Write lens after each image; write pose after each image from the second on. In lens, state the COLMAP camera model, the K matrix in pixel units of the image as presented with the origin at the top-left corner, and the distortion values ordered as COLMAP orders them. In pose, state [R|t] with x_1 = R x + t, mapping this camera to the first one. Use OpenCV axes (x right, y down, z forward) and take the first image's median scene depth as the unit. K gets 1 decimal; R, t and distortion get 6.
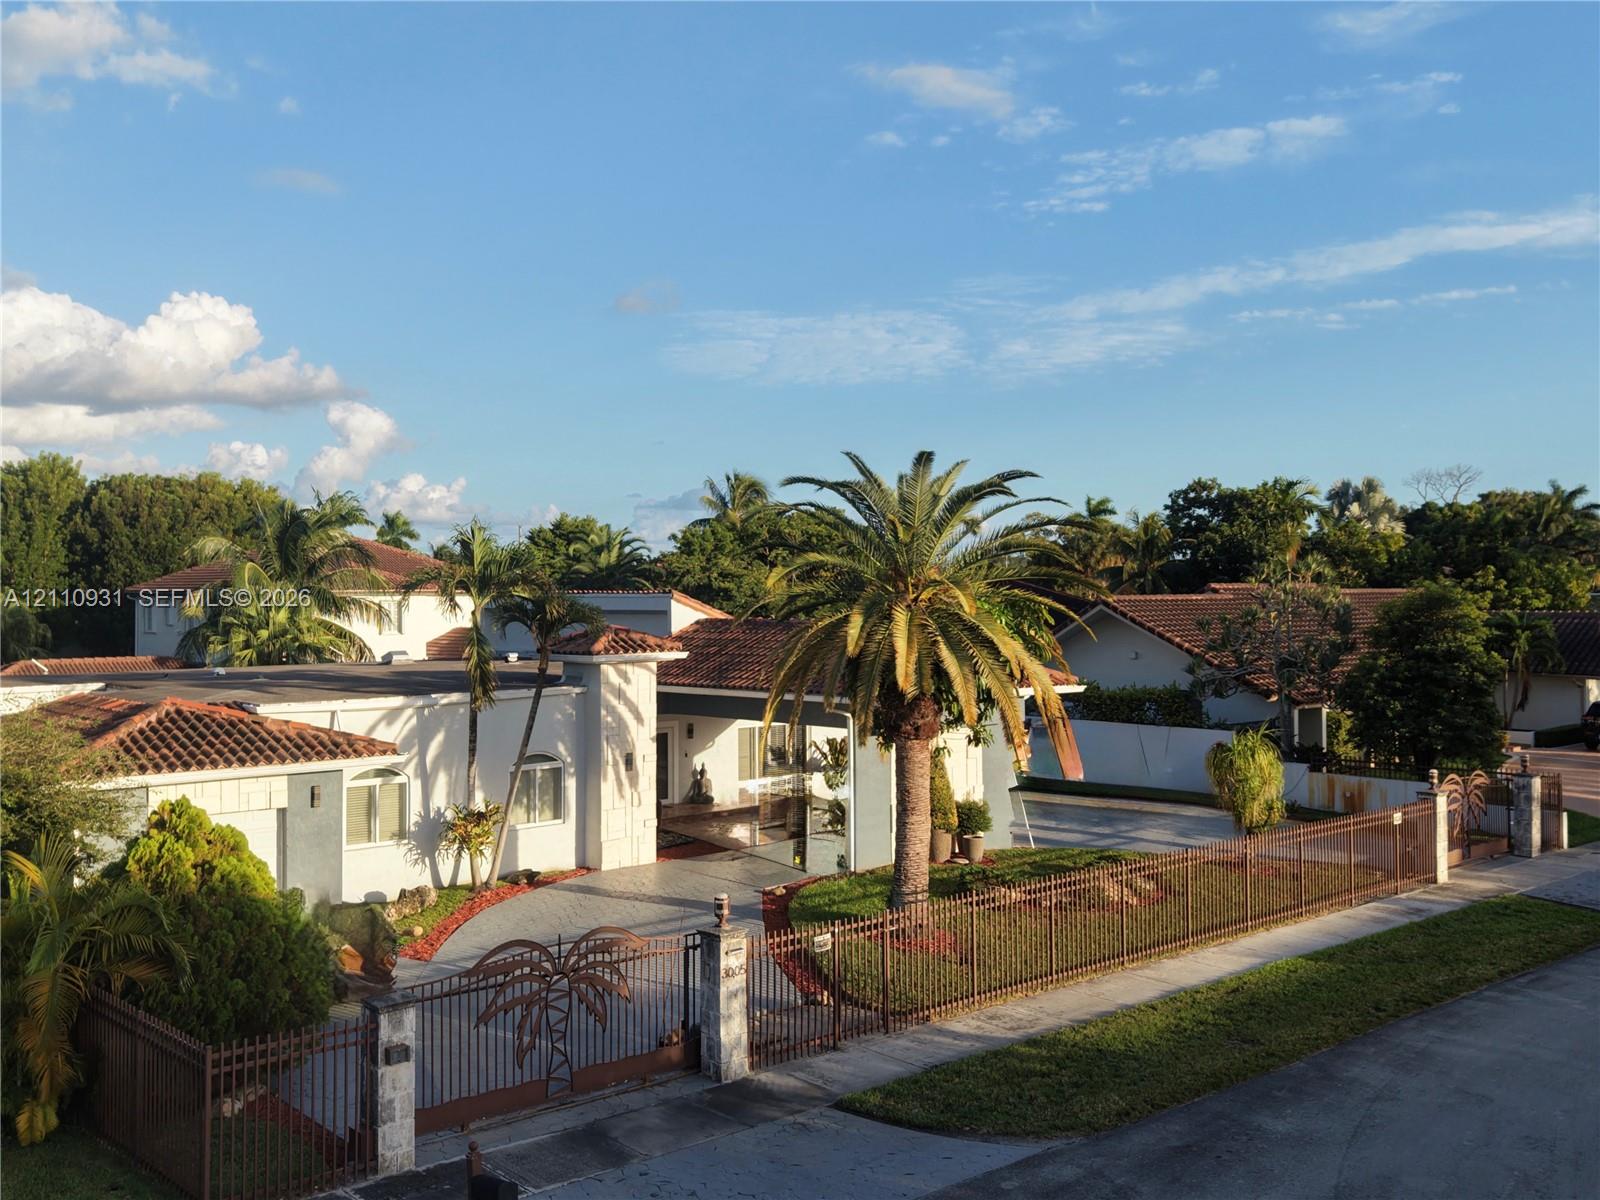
lens RADIAL K [[1568.3, 0, 770.5], [0, 1568.3, 572.3], [0, 0, 1]] dist [0.137331, -0.371449]
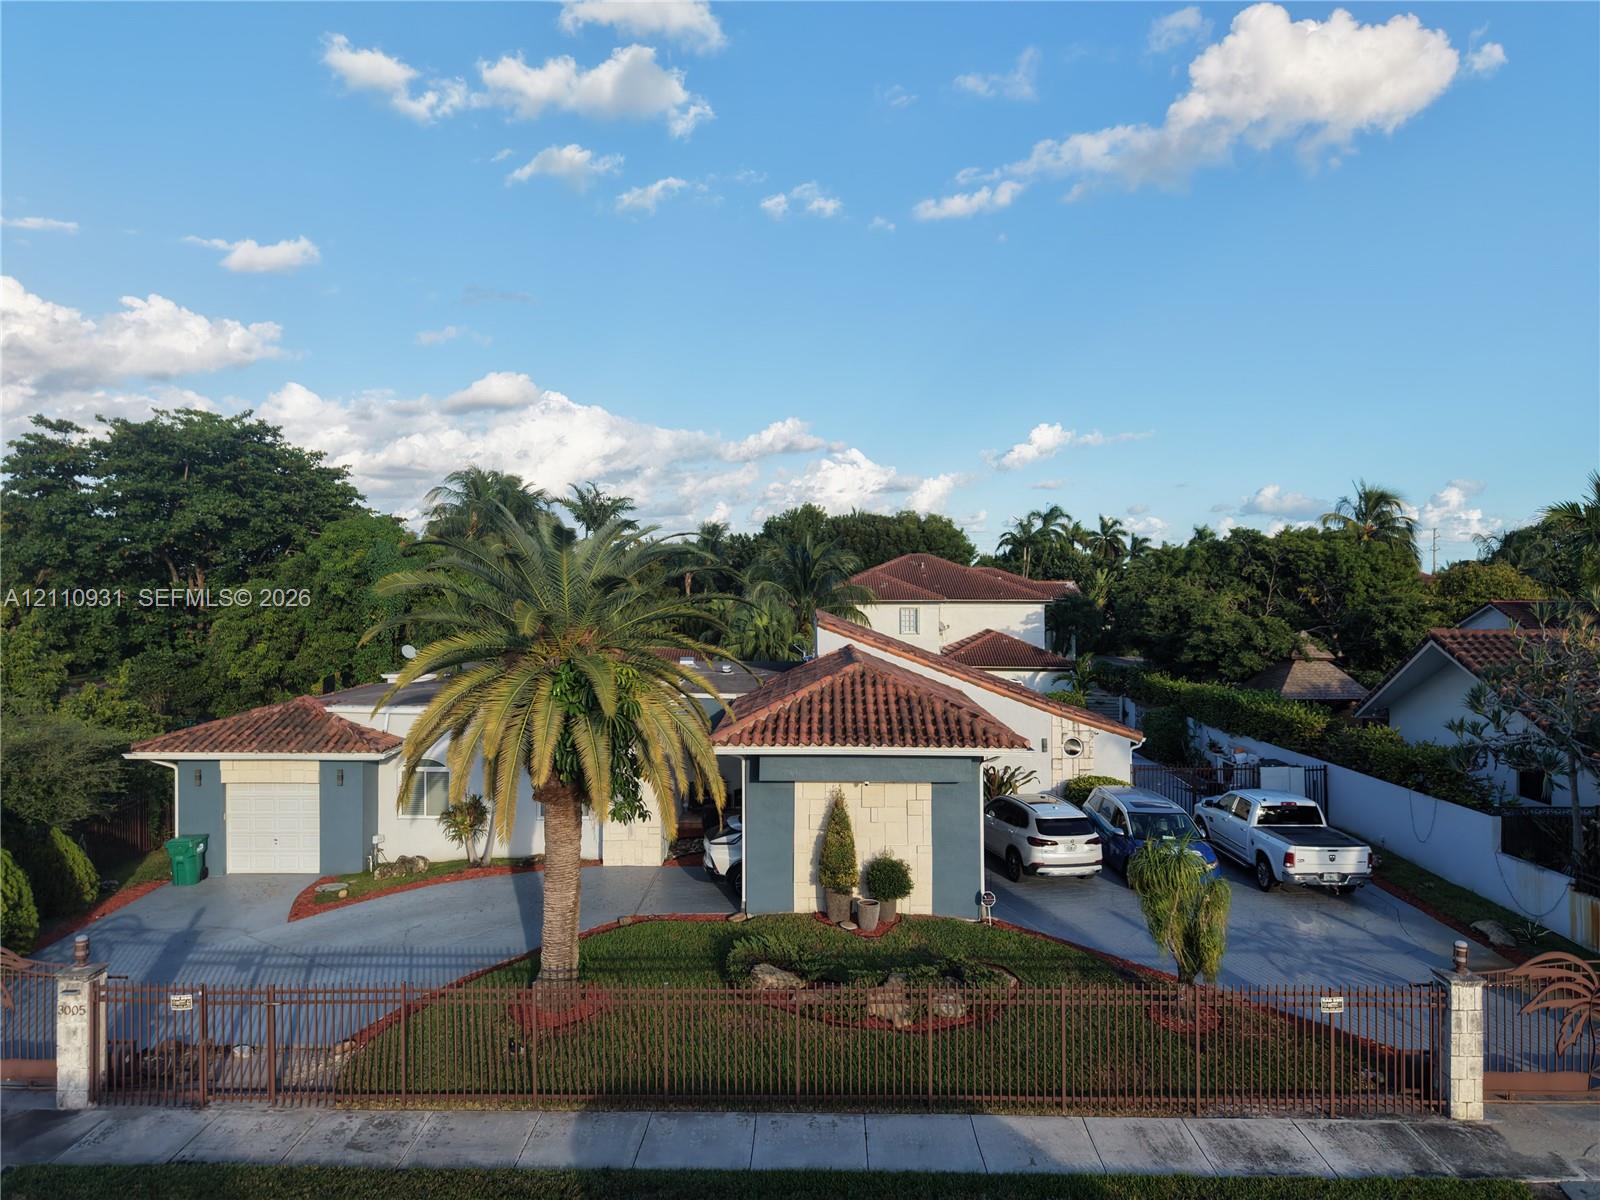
lens RADIAL K [[1094.9, 0, 807.7], [0, 1094.9, 568.7], [0, 0, 1]] dist [0.022710, -0.020870]
pose [[0.732939, 0.000225, -0.680295, 0.634015], [0.004034, 0.999981, 0.004676, -0.038056], [0.680283, -0.006171, 0.732924, 0.583613]]
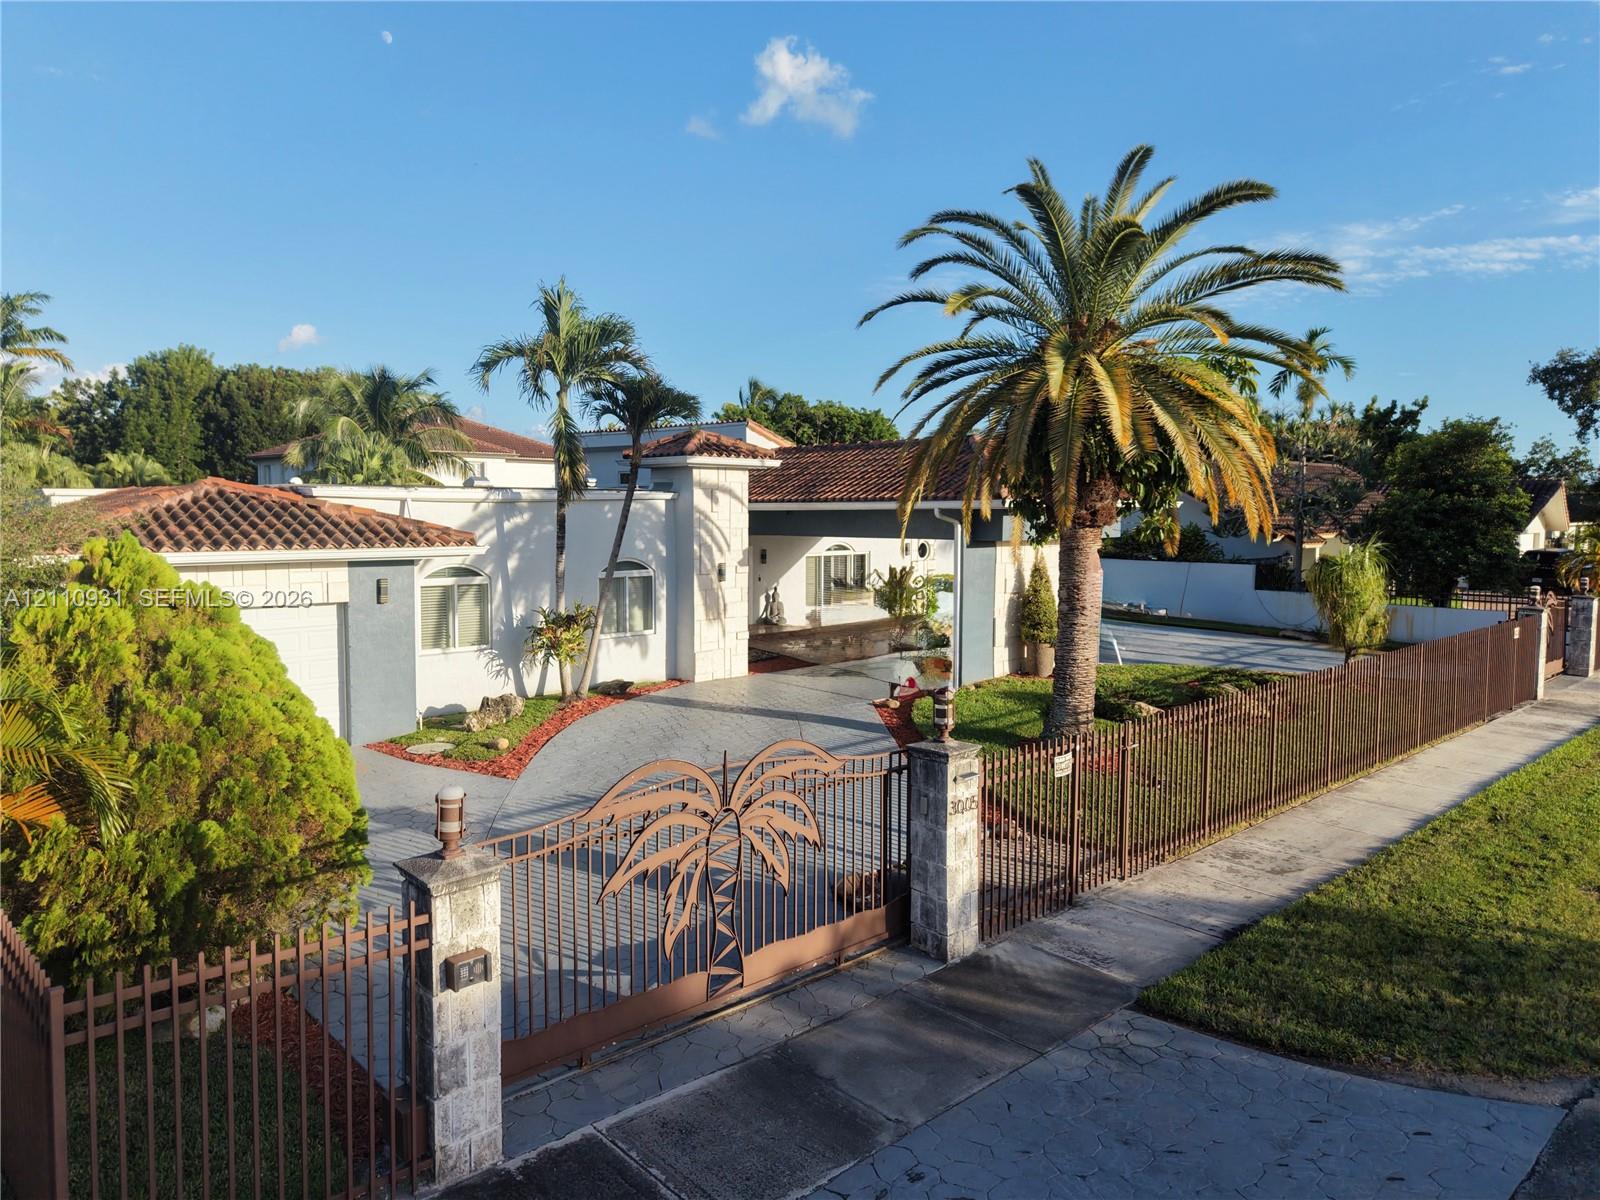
lens RADIAL K [[1078.7, 0, 779.2], [0, 1078.7, 595.3], [0, 0, 1]] dist [0.063150, -0.087598]
pose [[0.999419, 0.008619, 0.032983, -0.089021], [-0.011493, 0.996058, 0.087958, 0.089049], [-0.032095, -0.088286, 0.995578, 0.399153]]
